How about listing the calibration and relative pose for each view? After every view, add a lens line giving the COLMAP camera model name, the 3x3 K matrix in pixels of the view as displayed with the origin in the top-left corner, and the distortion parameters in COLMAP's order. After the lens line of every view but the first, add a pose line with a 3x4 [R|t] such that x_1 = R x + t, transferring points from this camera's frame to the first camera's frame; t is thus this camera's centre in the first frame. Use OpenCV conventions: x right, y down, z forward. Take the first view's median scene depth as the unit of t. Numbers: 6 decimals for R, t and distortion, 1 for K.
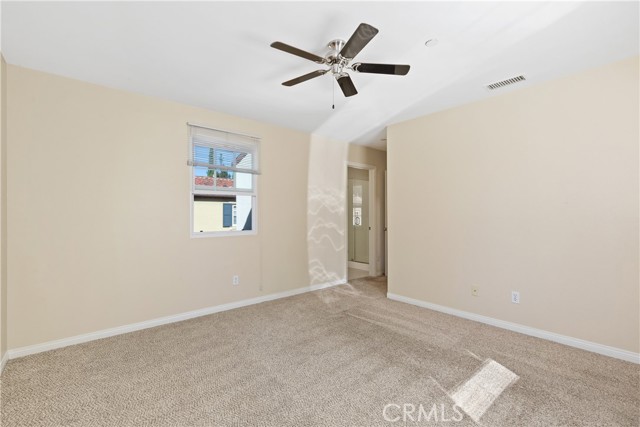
lens RADIAL K [[286.2, 0, 317.8], [0, 286.2, 215.5], [0, 0, 1]] dist [0.004460, -0.000316]
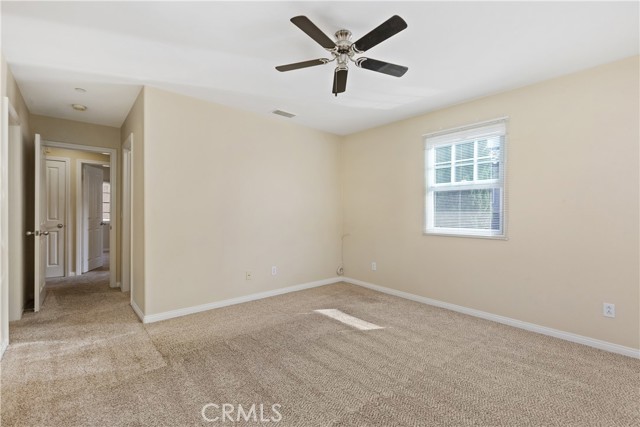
lens RADIAL K [[286.2, 0, 319.4], [0, 286.2, 211.6], [0, 0, 1]] dist [0.004460, -0.000316]
pose [[-0.003131, -0.000979, 0.999995, -0.589649], [-0.007023, 0.999975, 0.000957, -0.000406], [-0.999970, -0.007020, -0.003138, 0.683049]]
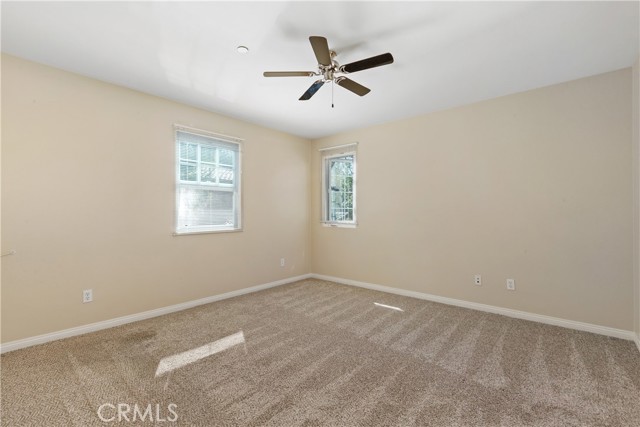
lens RADIAL K [[286.2, 0, 321.5], [0, 286.2, 213.5], [0, 0, 1]] dist [0.004460, -0.000316]
pose [[-0.992774, -0.000376, -0.119998, 0.139057], [-0.001871, 0.999922, 0.012349, -0.004081], [0.119984, 0.012484, -0.992697, 1.332223]]
